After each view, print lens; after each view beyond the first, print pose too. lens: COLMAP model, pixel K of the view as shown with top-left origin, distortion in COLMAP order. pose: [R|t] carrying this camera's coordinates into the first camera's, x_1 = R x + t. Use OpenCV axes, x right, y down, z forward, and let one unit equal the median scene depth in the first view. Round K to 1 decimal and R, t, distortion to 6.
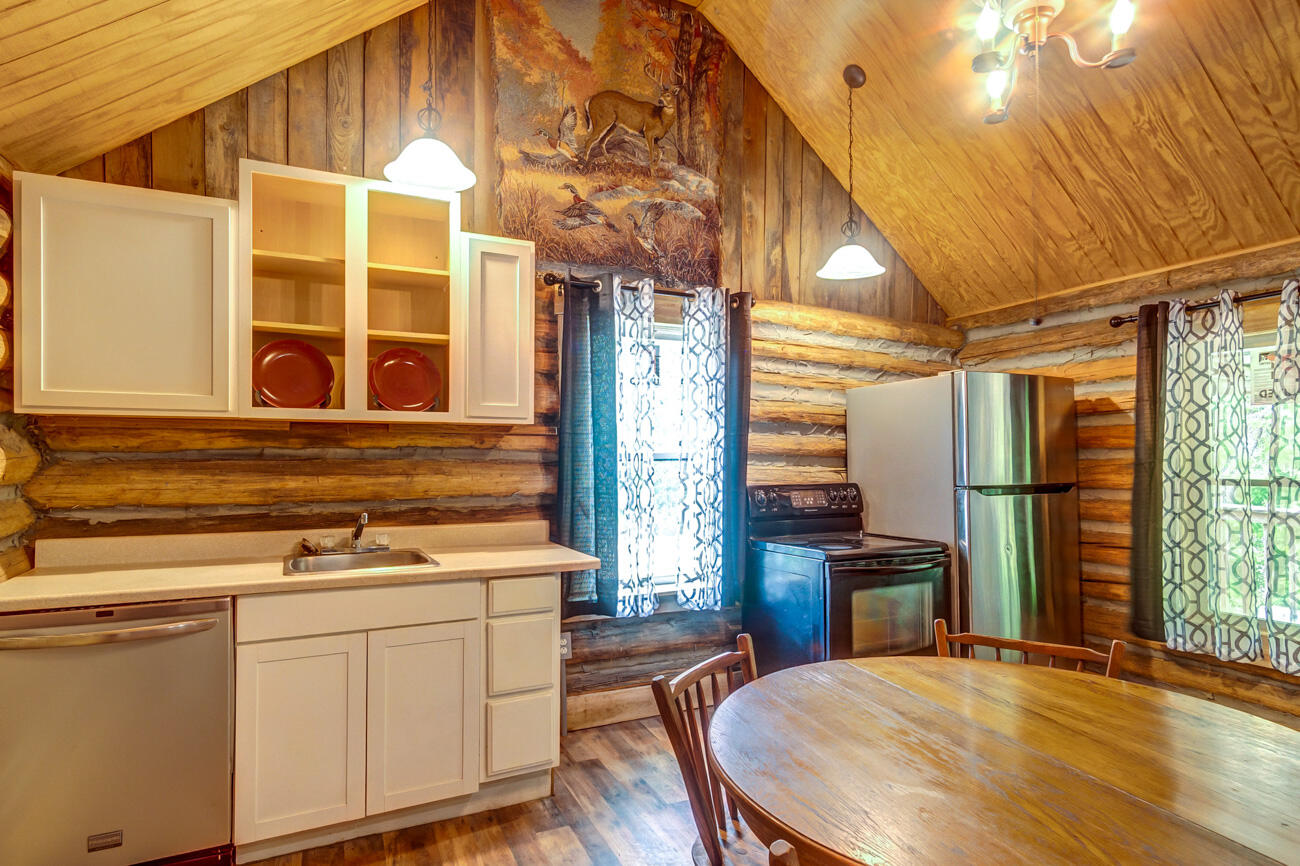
lens RADIAL K [[685.4, 0, 656.4], [0, 685.4, 447.2], [0, 0, 1]] dist [-0.000099, 0.002150]
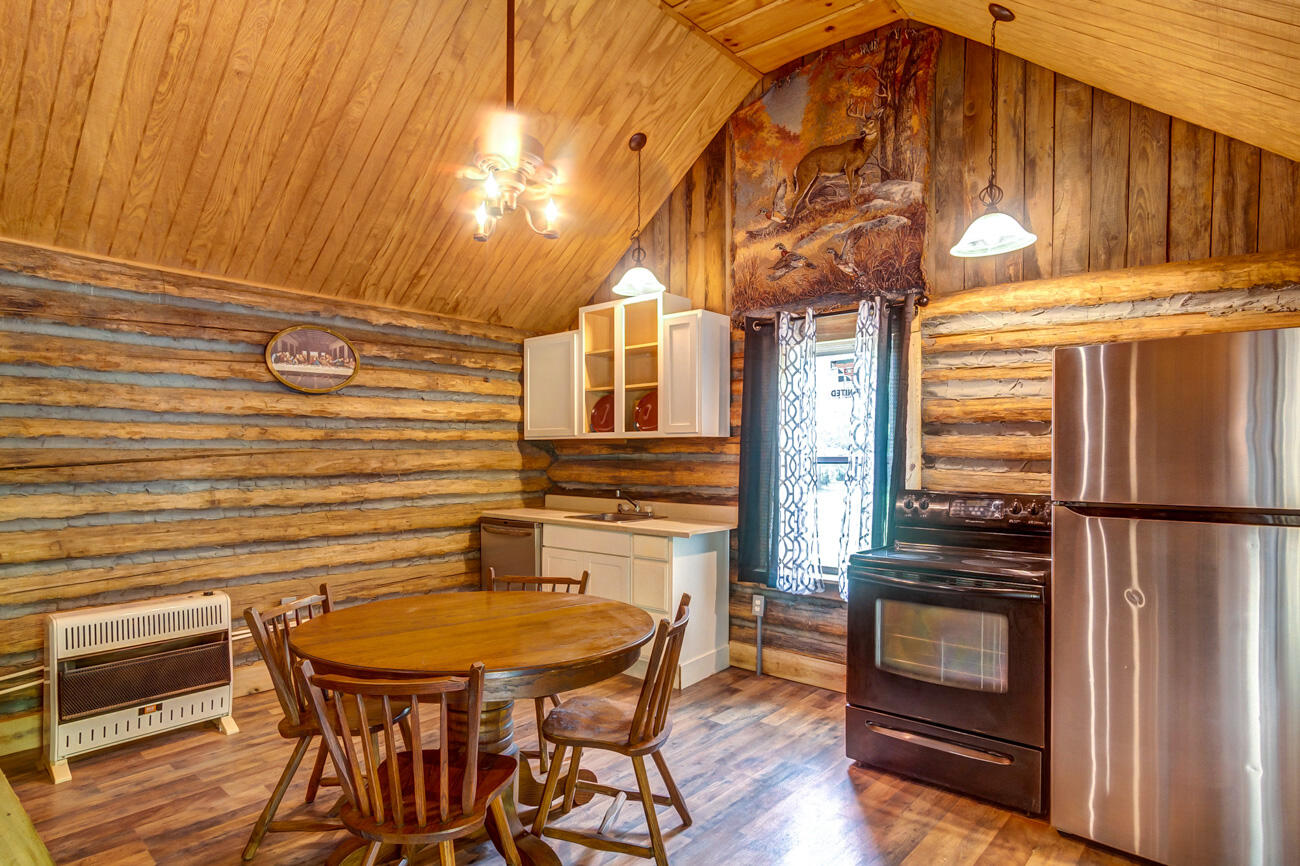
lens RADIAL K [[685.4, 0, 654.6], [0, 685.4, 445.7], [0, 0, 1]] dist [-0.000099, 0.002150]
pose [[0.412418, -0.013332, -0.910897, 0.910637], [0.007409, 0.999909, -0.011281, 0.000915], [0.910965, -0.002096, 0.412479, 0.269253]]
